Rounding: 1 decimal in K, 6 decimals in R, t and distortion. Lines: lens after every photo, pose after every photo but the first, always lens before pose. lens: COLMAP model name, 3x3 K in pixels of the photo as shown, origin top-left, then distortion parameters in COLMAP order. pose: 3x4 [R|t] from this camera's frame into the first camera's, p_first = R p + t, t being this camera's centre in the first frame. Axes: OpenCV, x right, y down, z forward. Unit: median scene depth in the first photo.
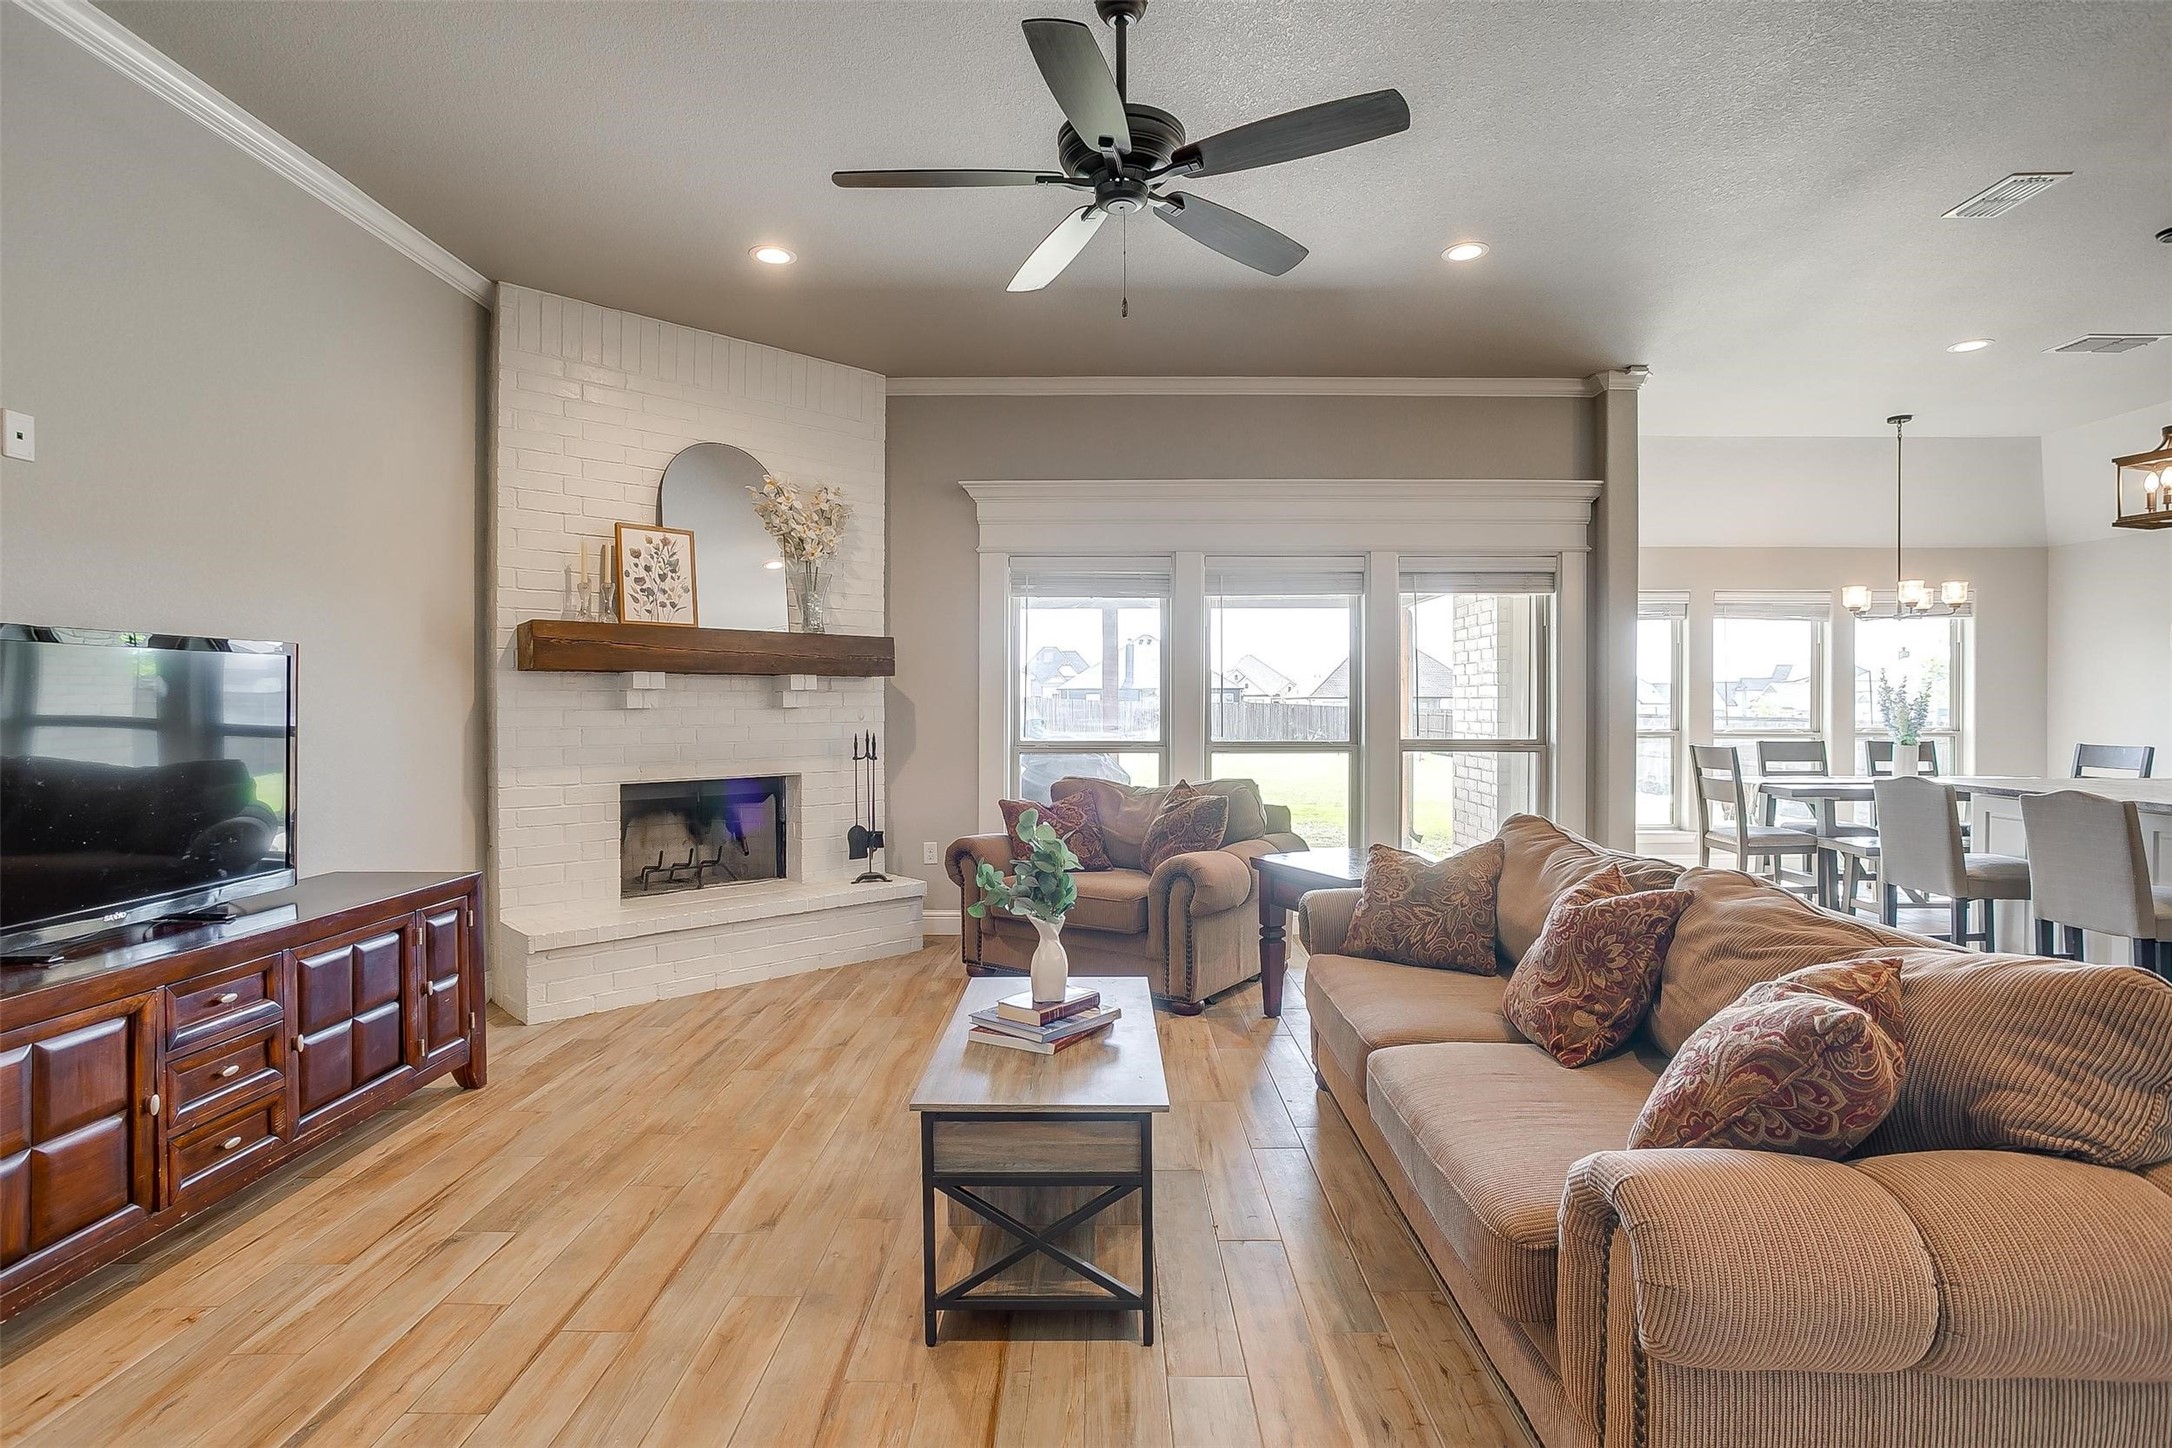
lens RADIAL K [[1065.1, 0, 1088.1], [0, 1065.1, 716.5], [0, 0, 1]] dist [-0.062019, 0.033995]
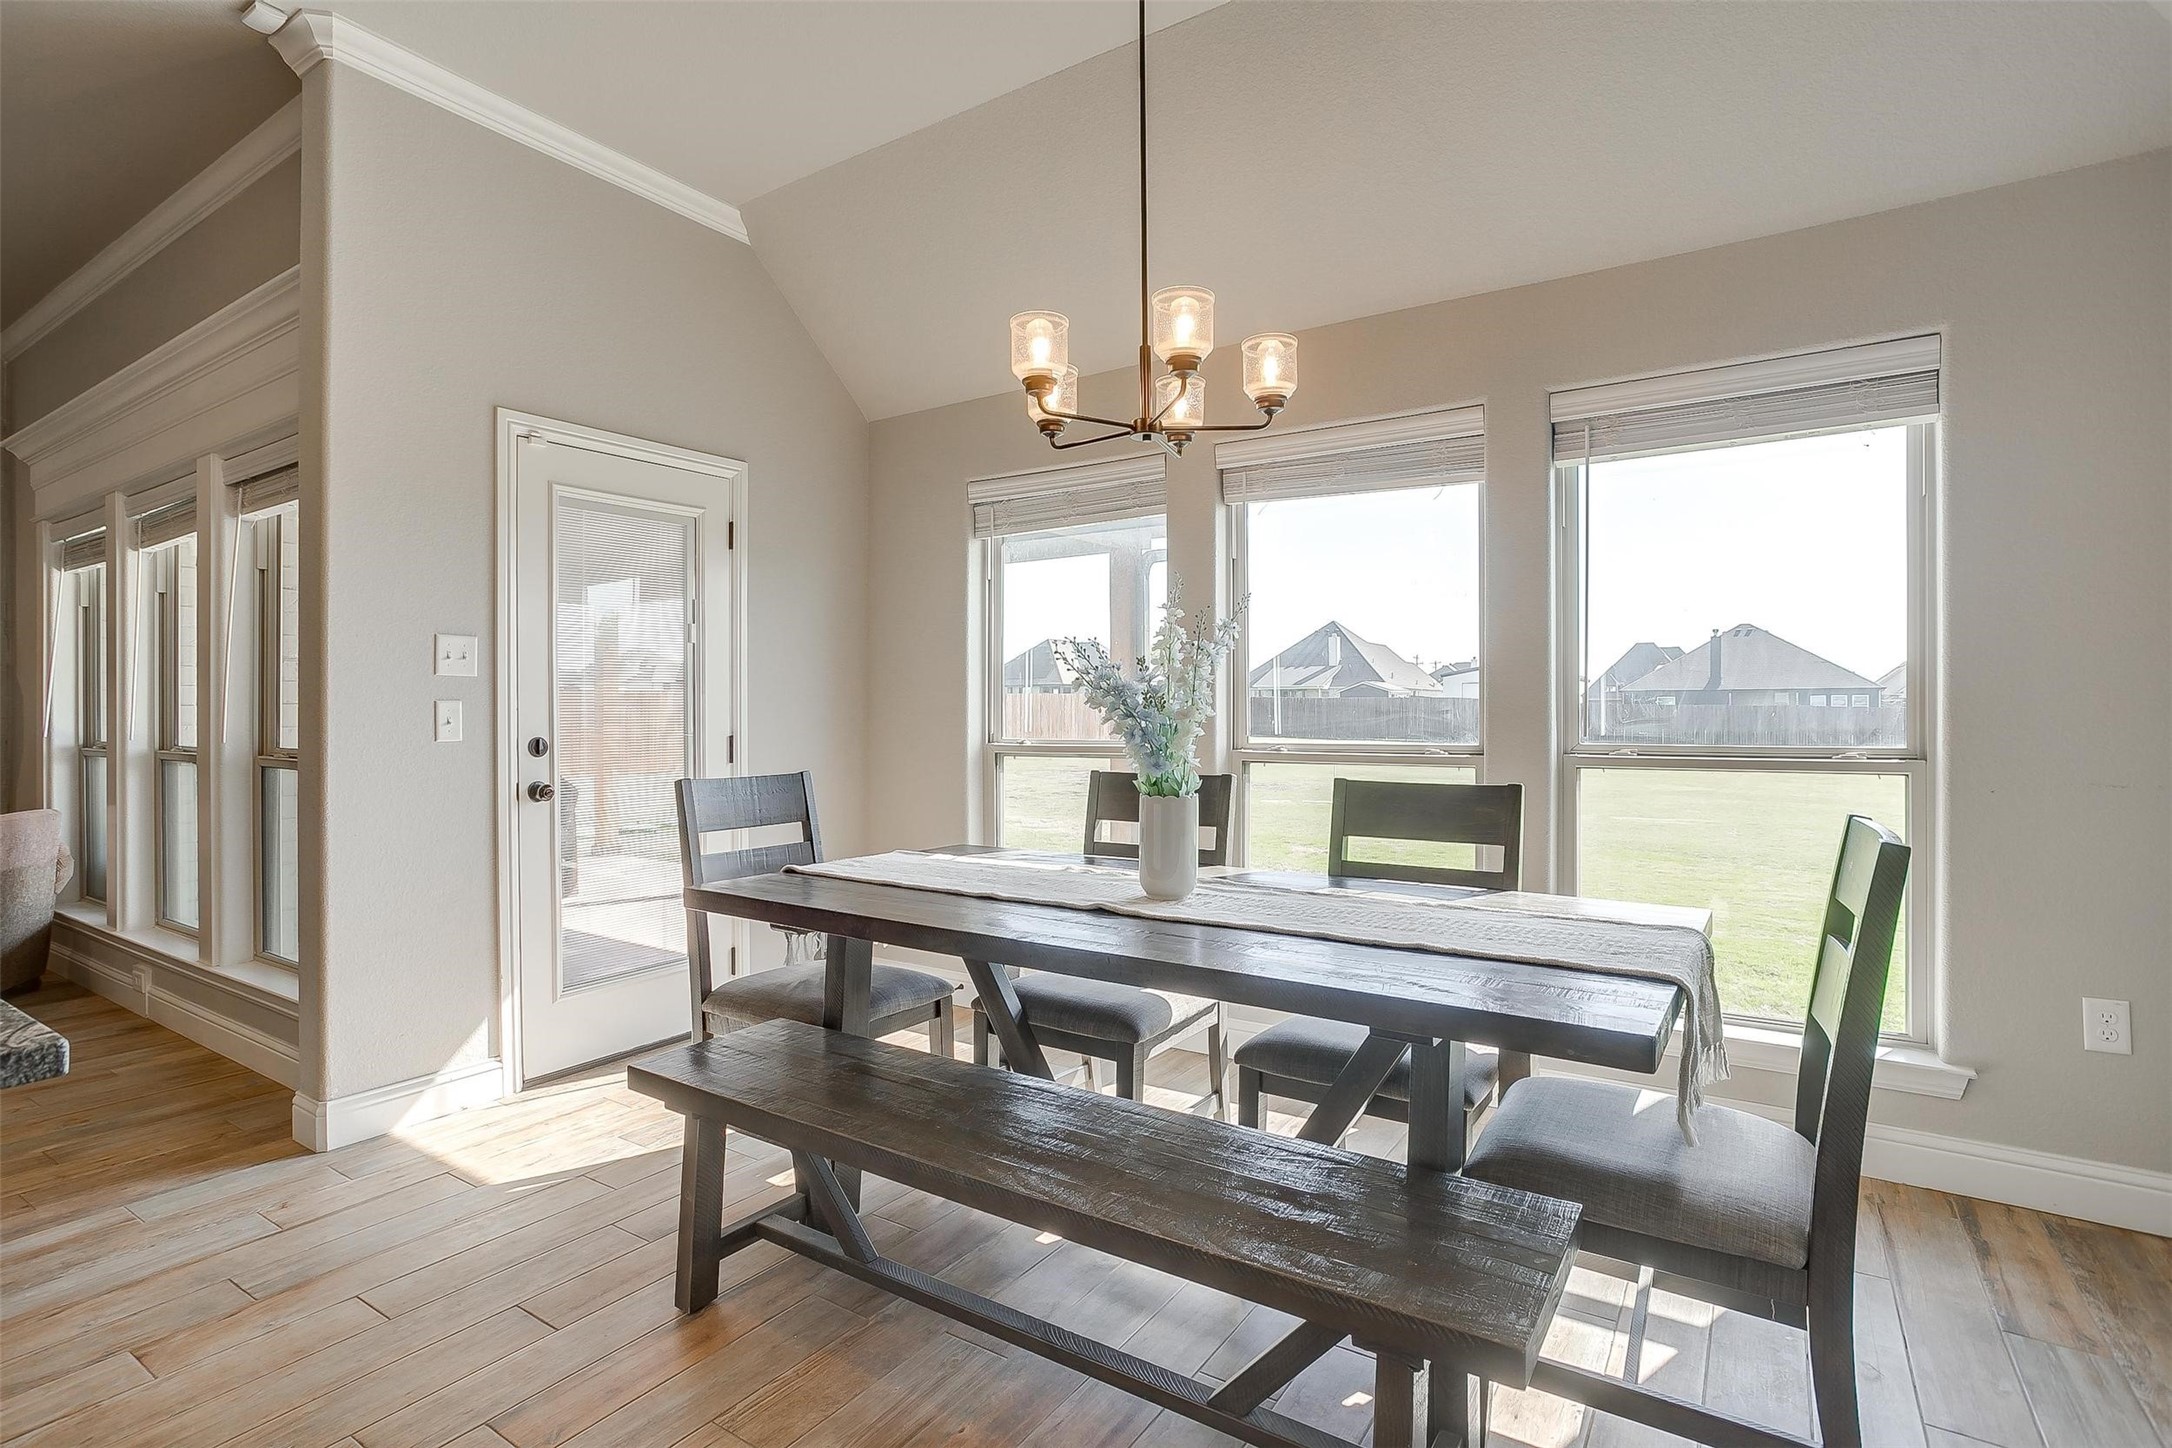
lens RADIAL K [[1065.1, 0, 1088.1], [0, 1065.1, 716.5], [0, 0, 1]] dist [-0.062019, 0.033995]
pose [[0.834460, 0.001757, -0.551066, 1.152650], [-0.005598, 0.999970, -0.005290, 0.001855], [0.551041, 0.007499, 0.834445, 0.827692]]
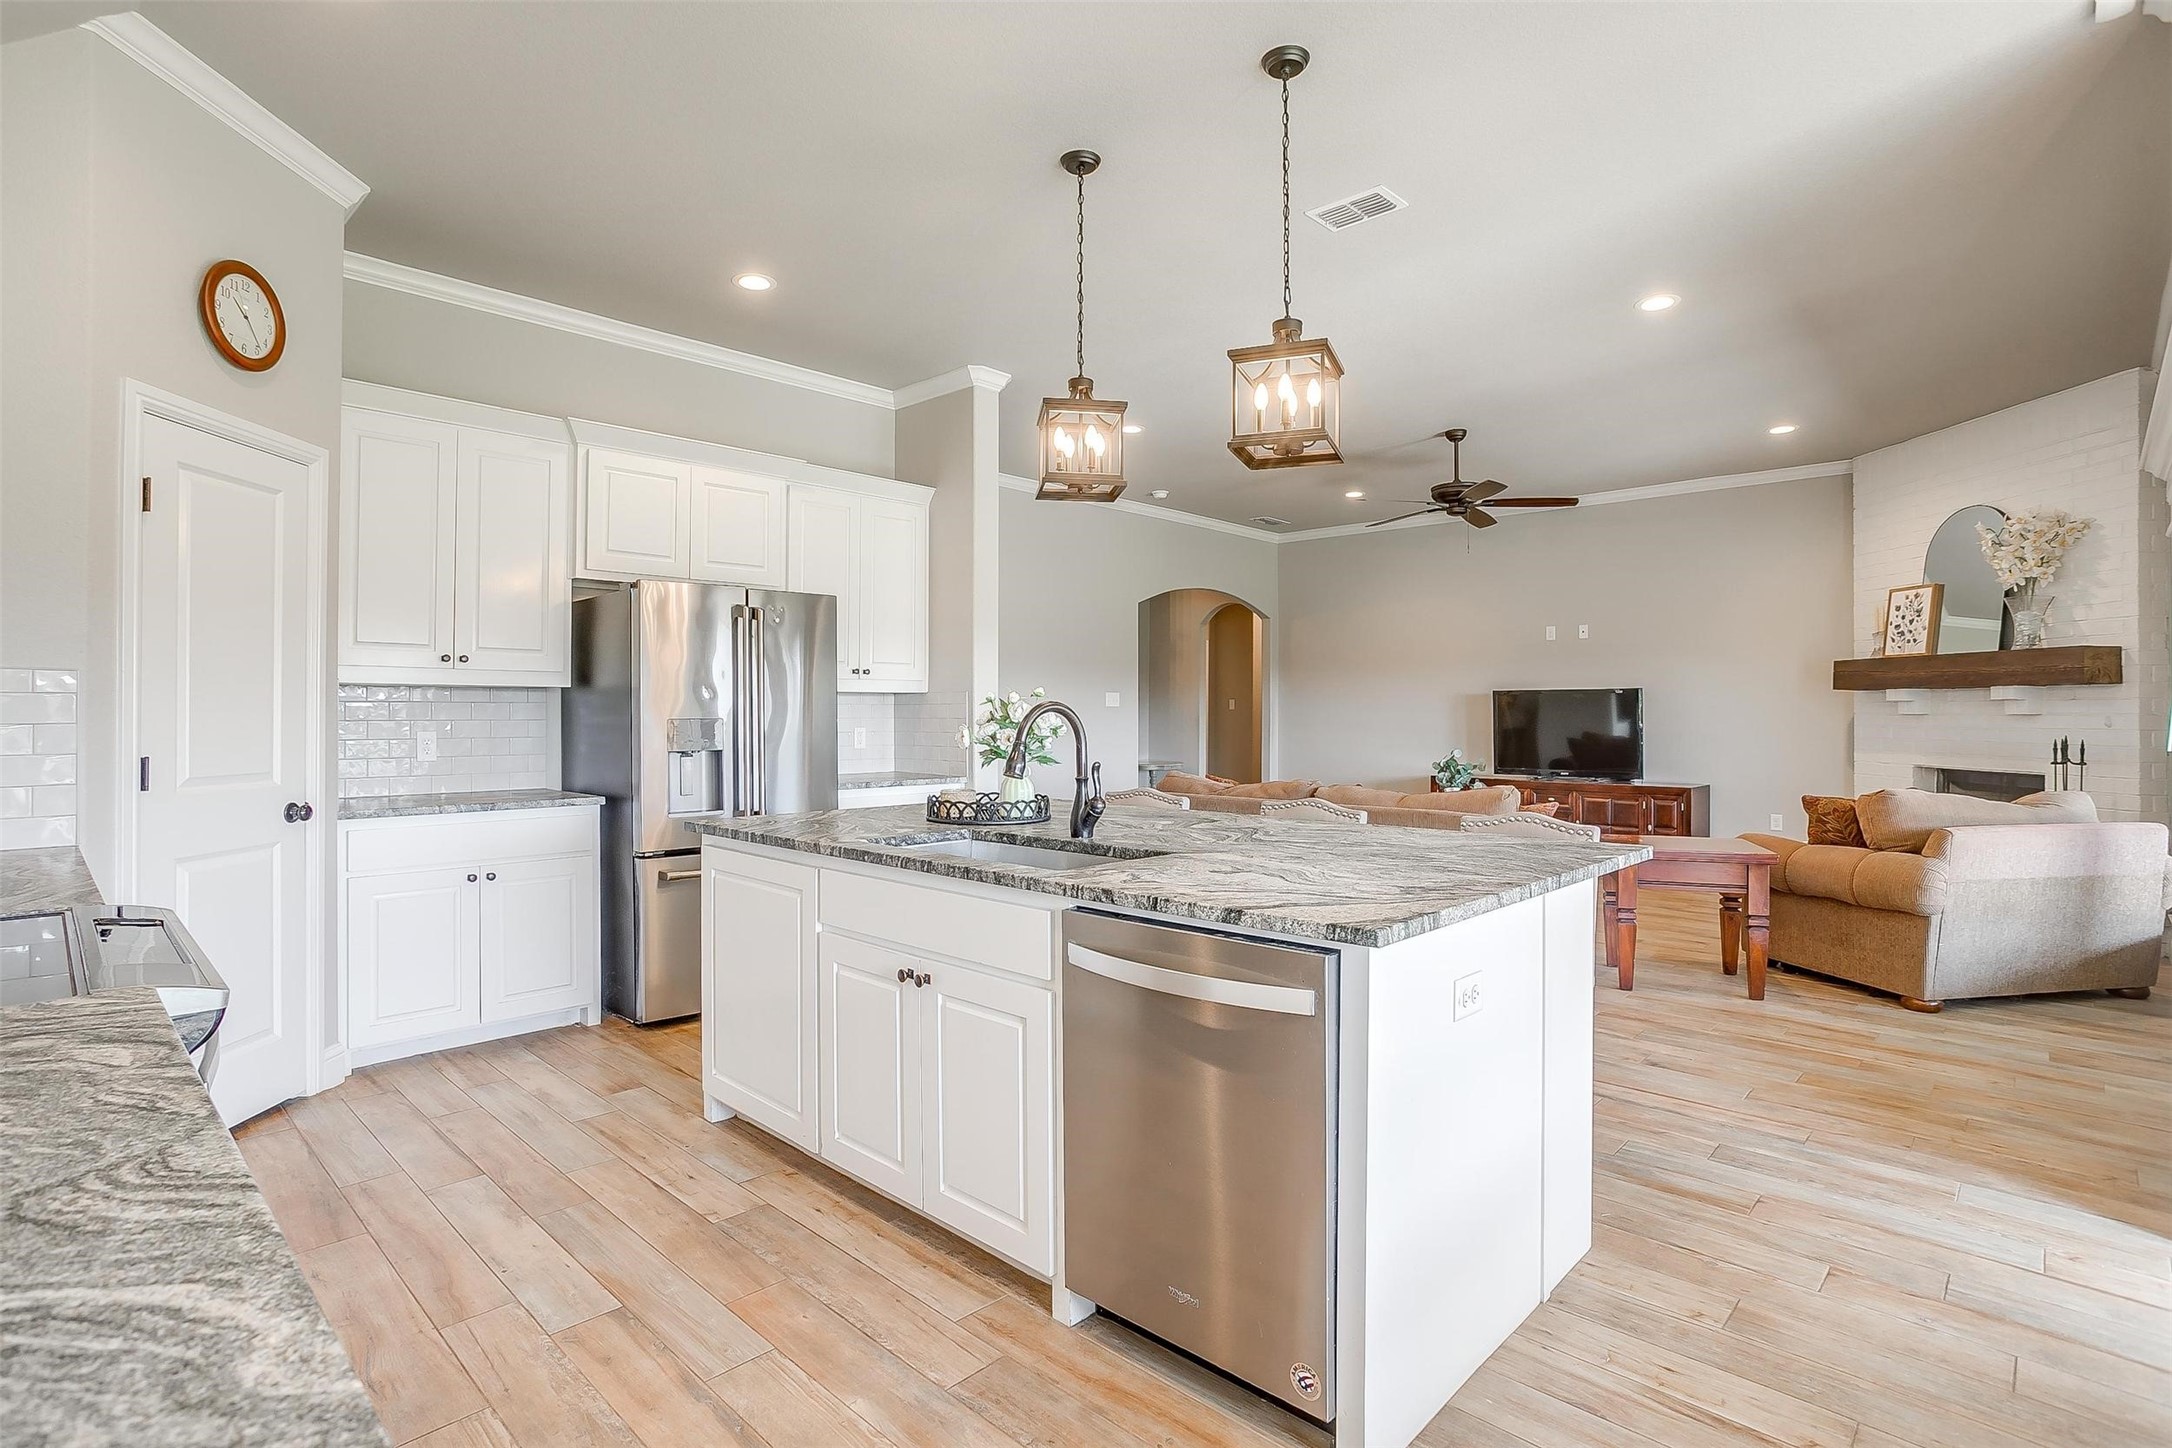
lens RADIAL K [[1068.0, 0, 1063.2], [0, 1068.0, 693.7], [0, 0, 1]] dist [-0.058473, 0.032405]
pose [[-0.697833, -0.010743, -0.716180, 1.218106], [-0.009141, 0.999940, -0.006092, -0.014023], [0.716202, 0.002296, -0.697889, 1.012015]]
